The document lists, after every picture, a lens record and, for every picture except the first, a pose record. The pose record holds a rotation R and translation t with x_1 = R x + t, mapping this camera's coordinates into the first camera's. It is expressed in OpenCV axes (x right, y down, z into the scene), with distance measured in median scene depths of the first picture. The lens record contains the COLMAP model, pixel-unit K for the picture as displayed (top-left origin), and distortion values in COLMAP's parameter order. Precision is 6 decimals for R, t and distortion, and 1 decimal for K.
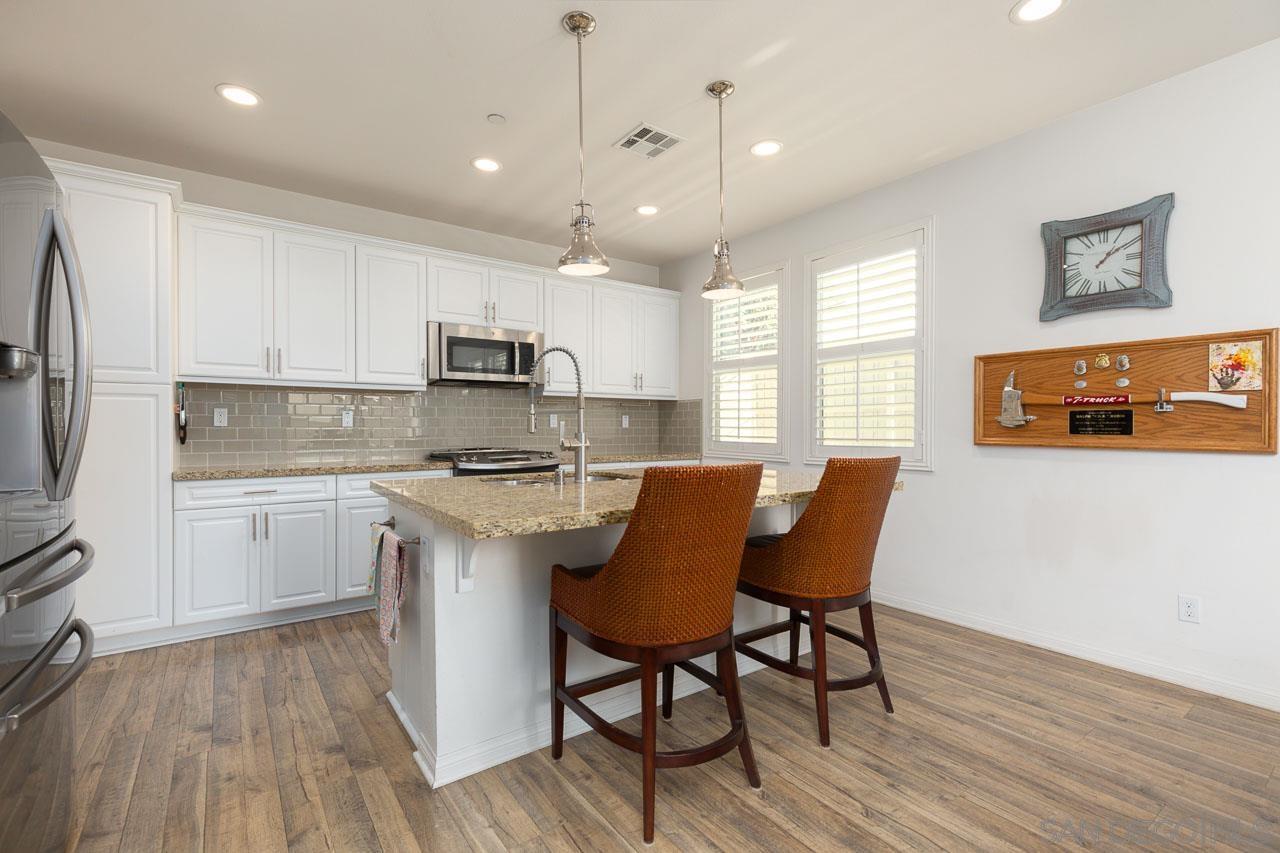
lens RADIAL K [[573.3, 0, 628.6], [0, 573.3, 428.5], [0, 0, 1]] dist [0.009244, -0.000911]
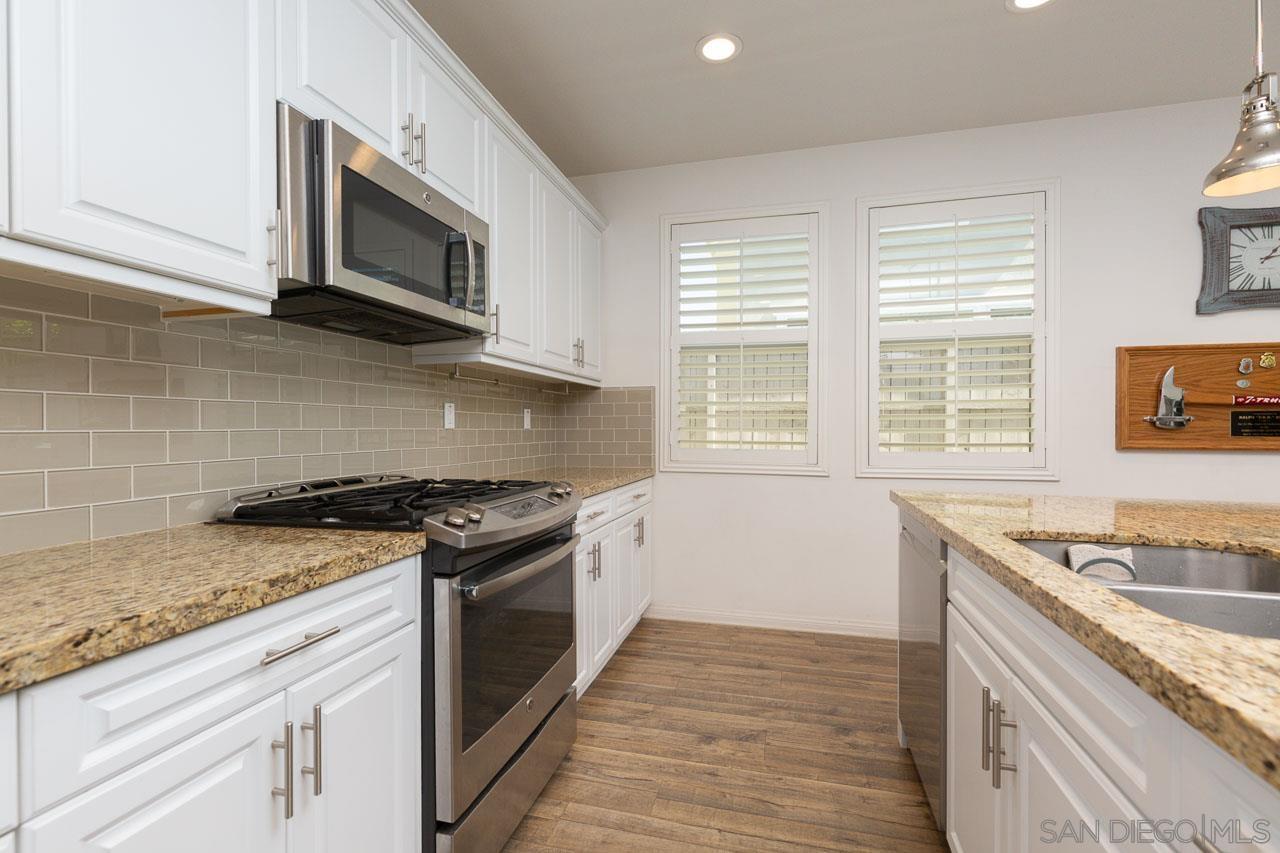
lens RADIAL K [[573.3, 0, 628.6], [0, 573.3, 428.5], [0, 0, 1]] dist [0.009244, -0.000911]
pose [[0.763372, -0.000293, 0.645959, -0.562197], [0.001035, 0.999999, -0.000770, -0.002671], [-0.645958, 0.001256, 0.763372, 0.860049]]
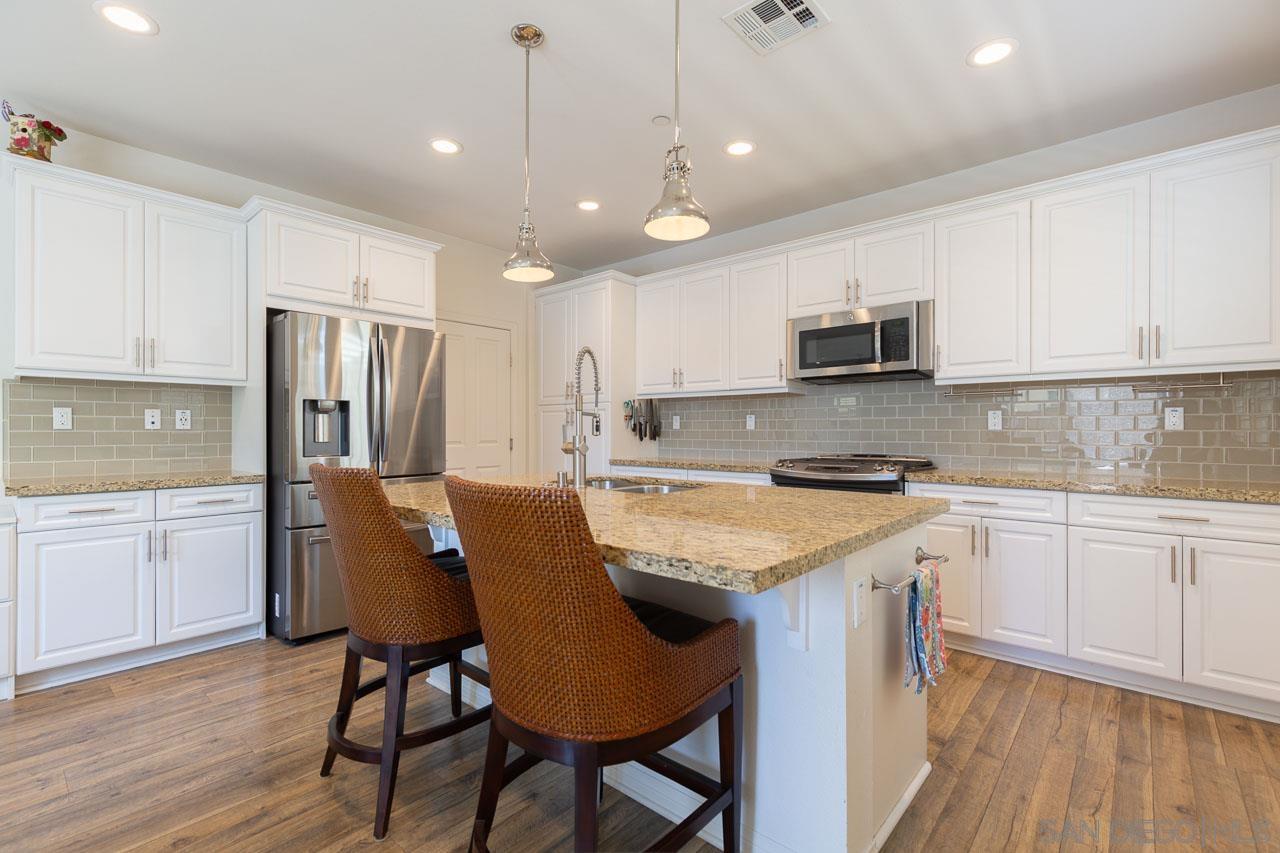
lens RADIAL K [[573.3, 0, 628.6], [0, 573.3, 428.5], [0, 0, 1]] dist [0.009244, -0.000911]
pose [[0.231946, -0.003075, -0.972724, 0.721259], [-0.000908, 0.999994, -0.003378, -0.000936], [0.972728, 0.001667, 0.231942, 0.706618]]
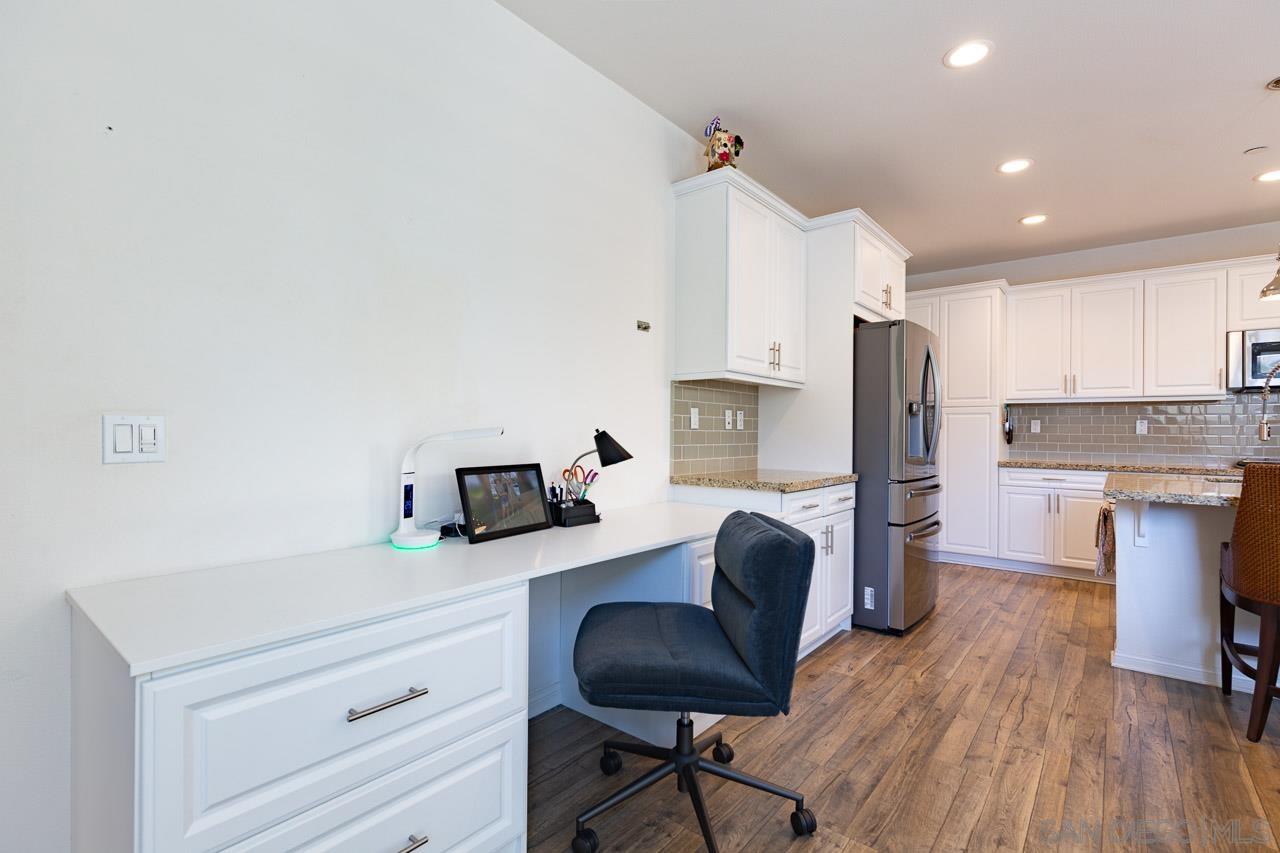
lens RADIAL K [[587.2, 0, 639.8], [0, 587.2, 429.5], [0, 0, 1]] dist [0.000649, -0.007133]
pose [[0.272500, 0.002157, -0.962153, 0.513425], [-0.011741, 0.999930, -0.001084, 0.001530], [0.962084, 0.011592, 0.272507, -0.409872]]
